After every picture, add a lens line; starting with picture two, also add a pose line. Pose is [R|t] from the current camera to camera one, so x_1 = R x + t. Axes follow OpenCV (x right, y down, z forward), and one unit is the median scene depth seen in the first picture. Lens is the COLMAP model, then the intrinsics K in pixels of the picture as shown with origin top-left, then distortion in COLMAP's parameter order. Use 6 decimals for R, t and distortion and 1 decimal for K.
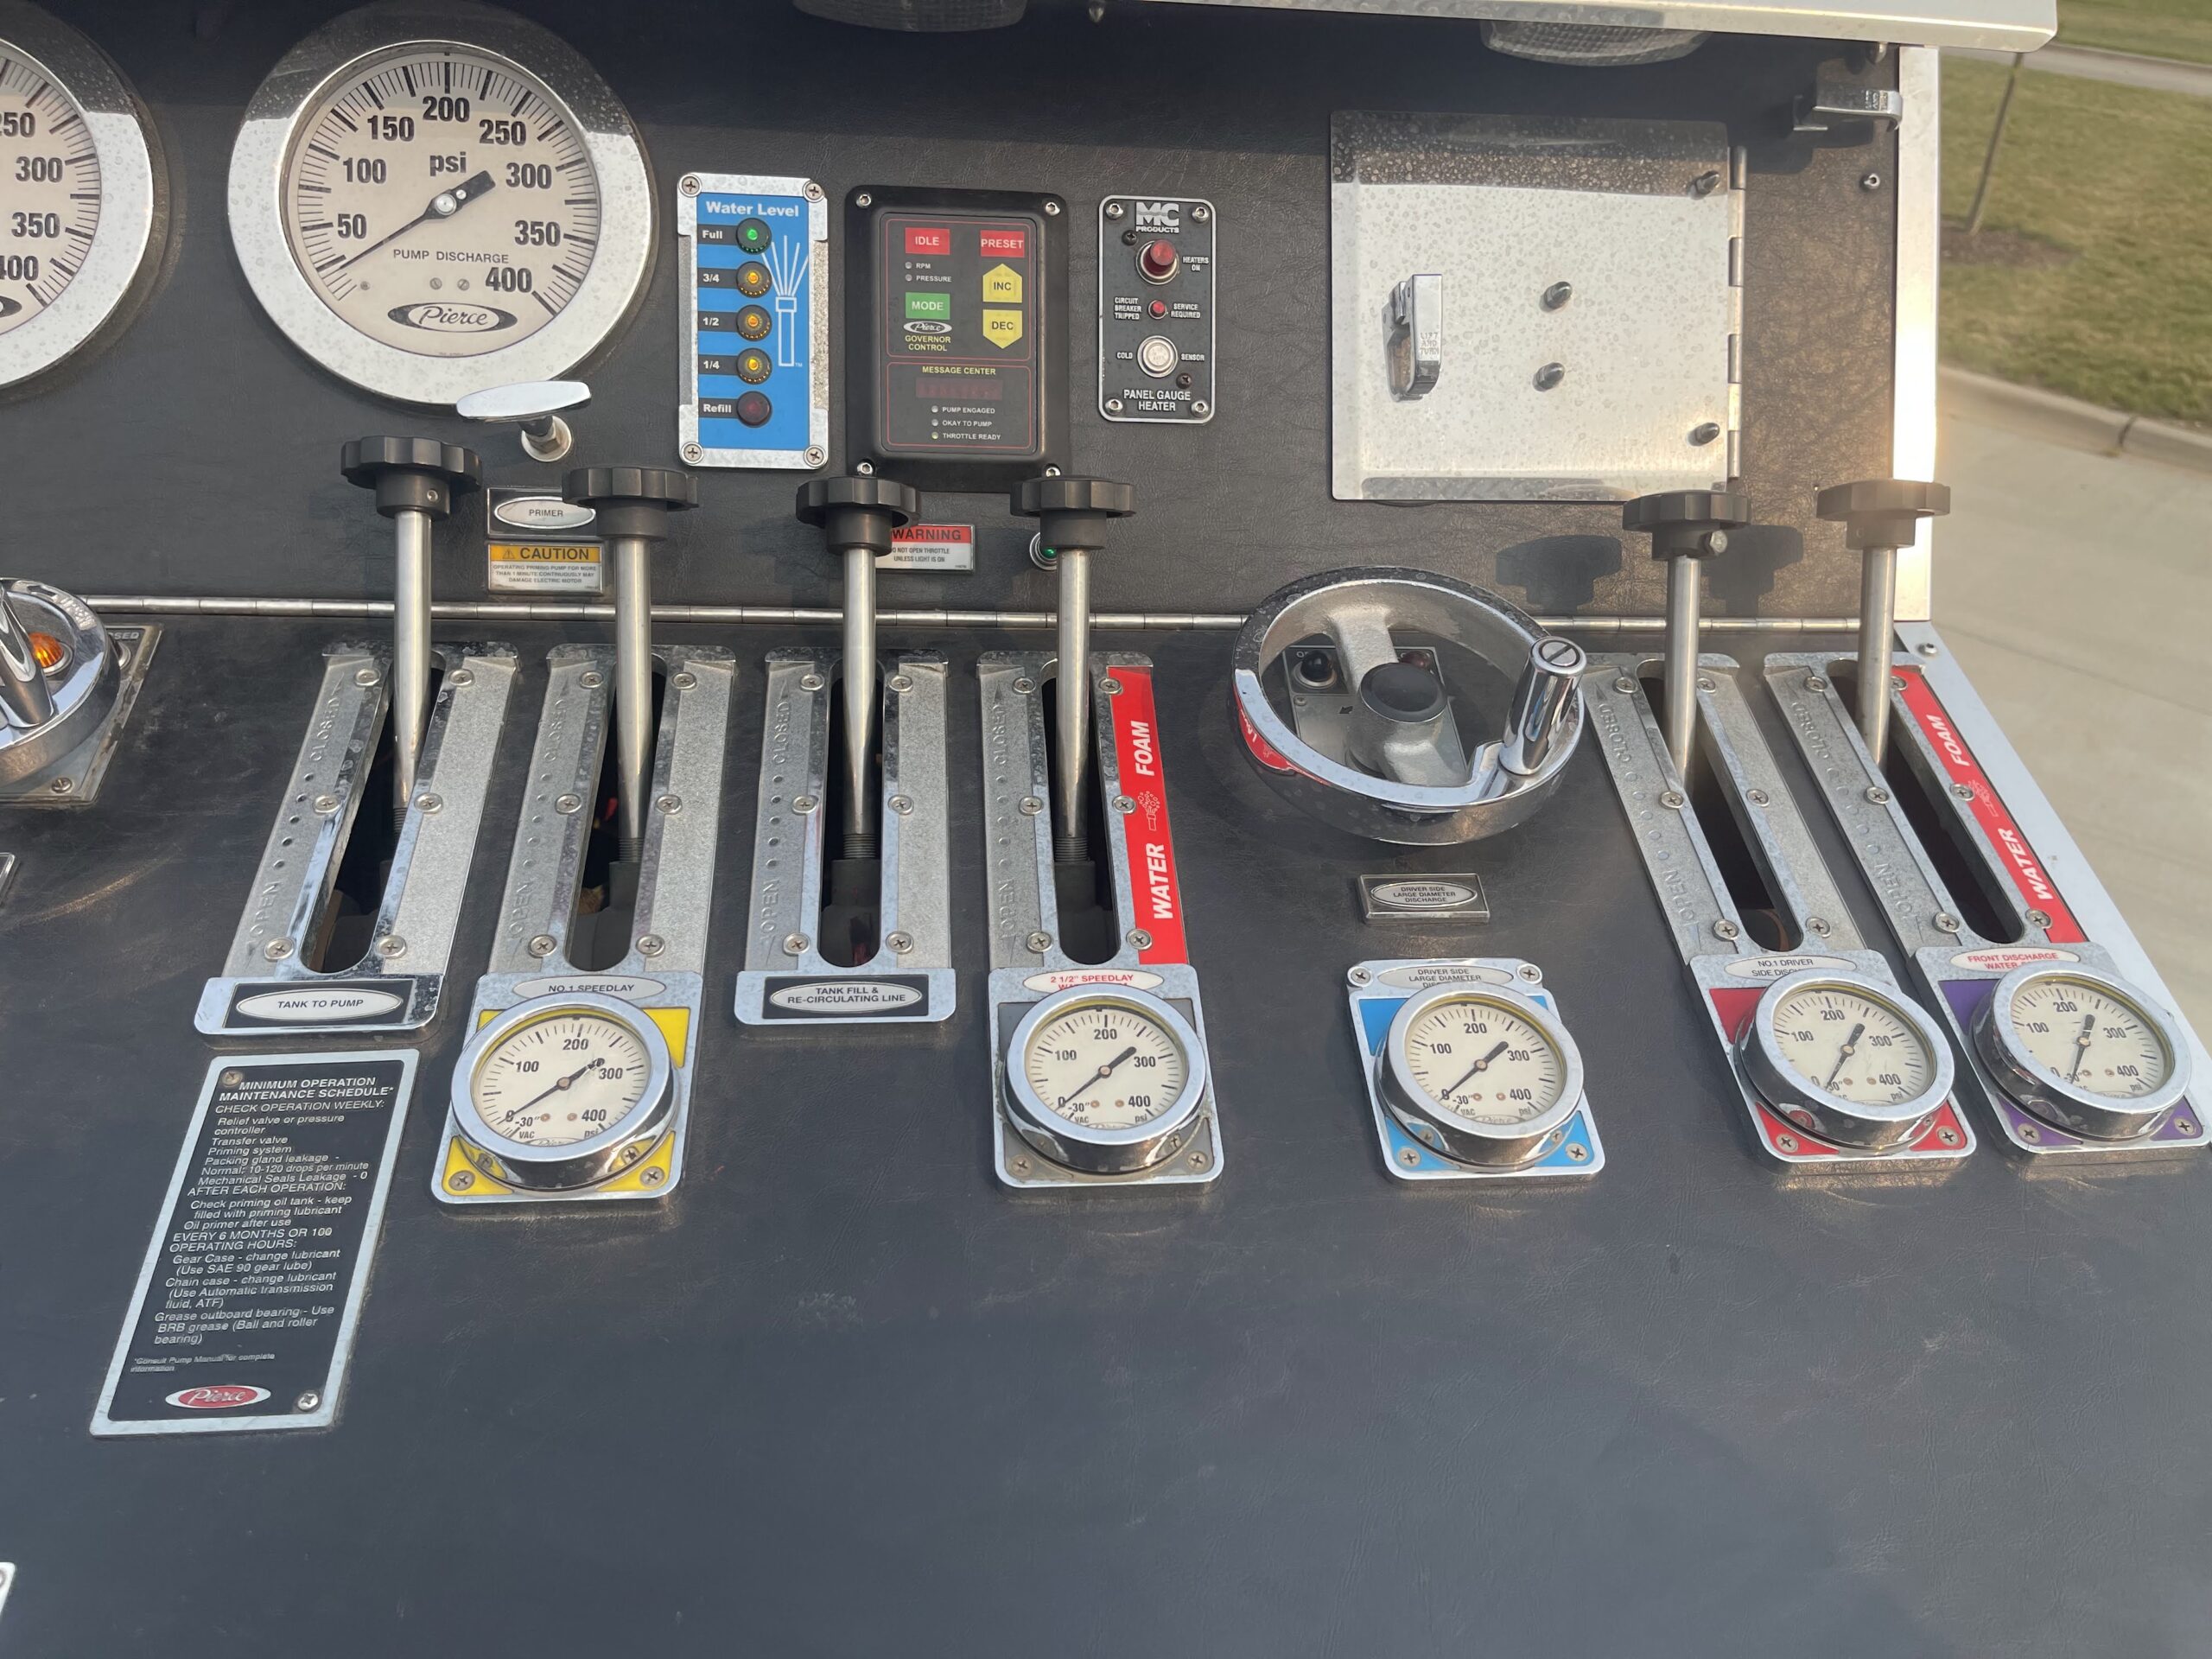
lens RADIAL K [[1667.6, 0, 1106.0], [0, 1667.6, 829.5], [0, 0, 1]] dist [0.013533, -0.033574]
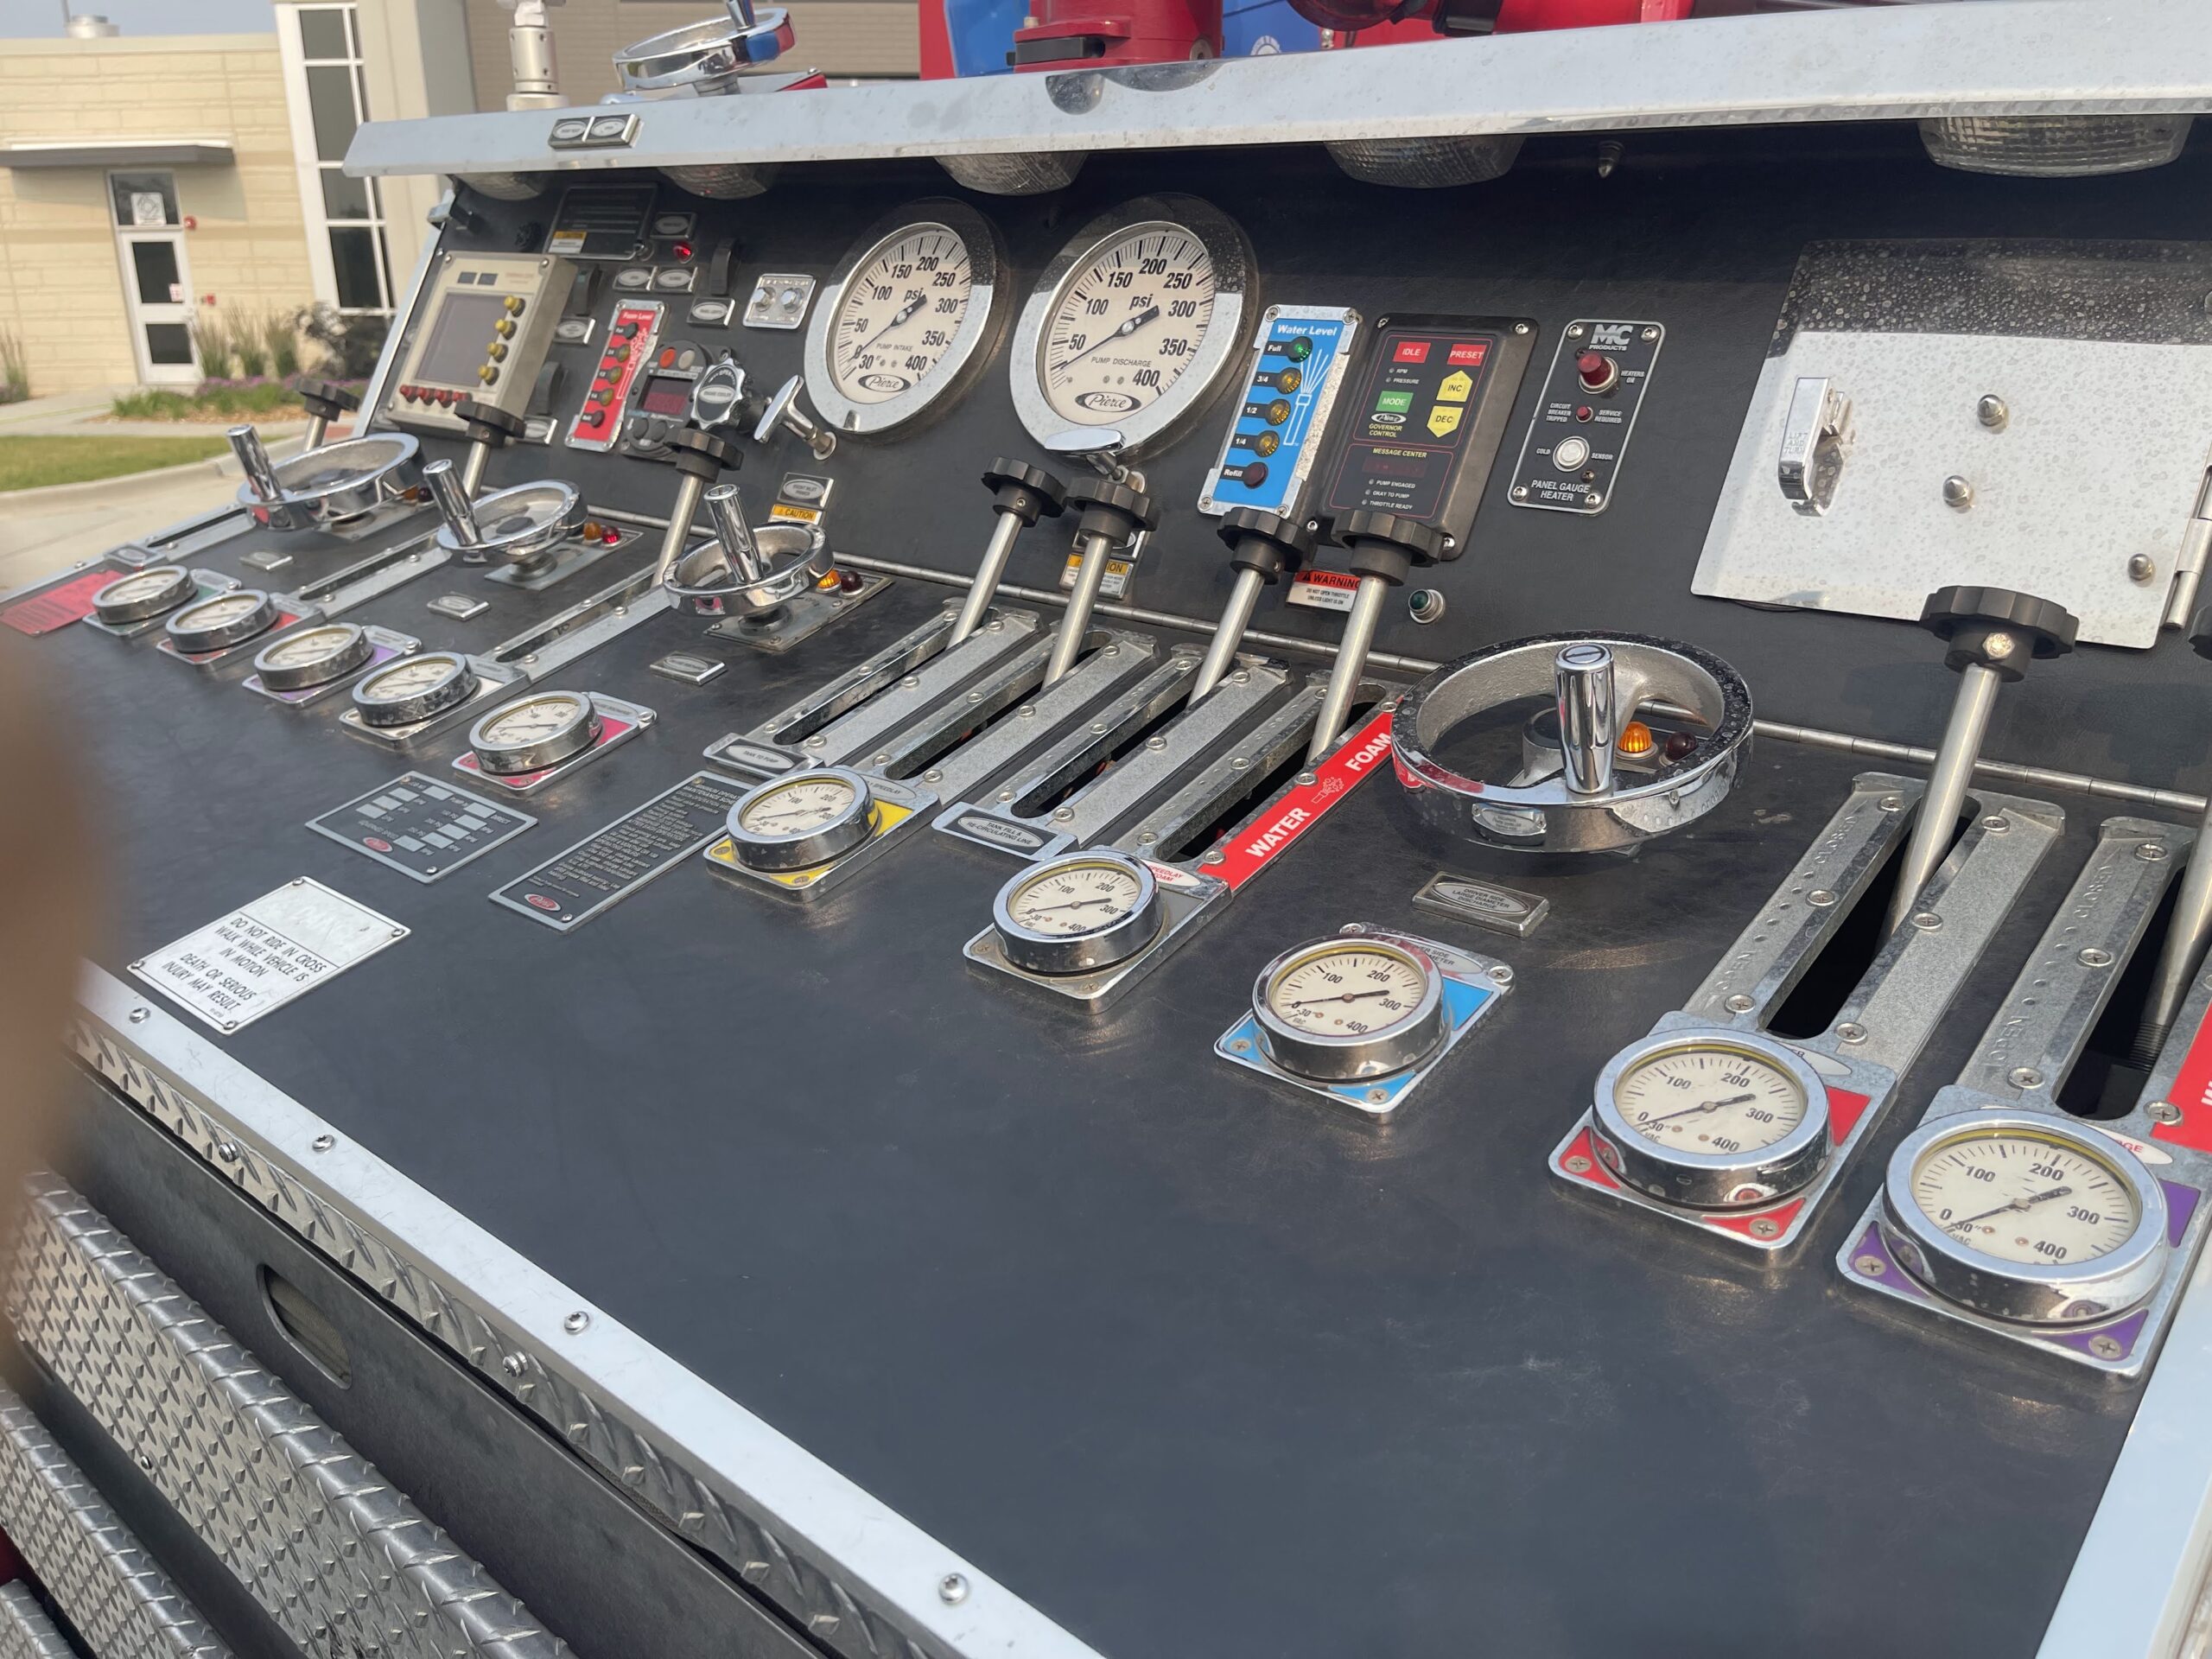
lens RADIAL K [[1667.6, 0, 1106.0], [0, 1667.6, 829.5], [0, 0, 1]] dist [0.013533, -0.033574]
pose [[0.677077, 0.189775, -0.711022, 0.656819], [-0.351928, 0.932034, -0.086362, 0.146225], [0.646308, 0.308702, 0.697846, 0.127599]]
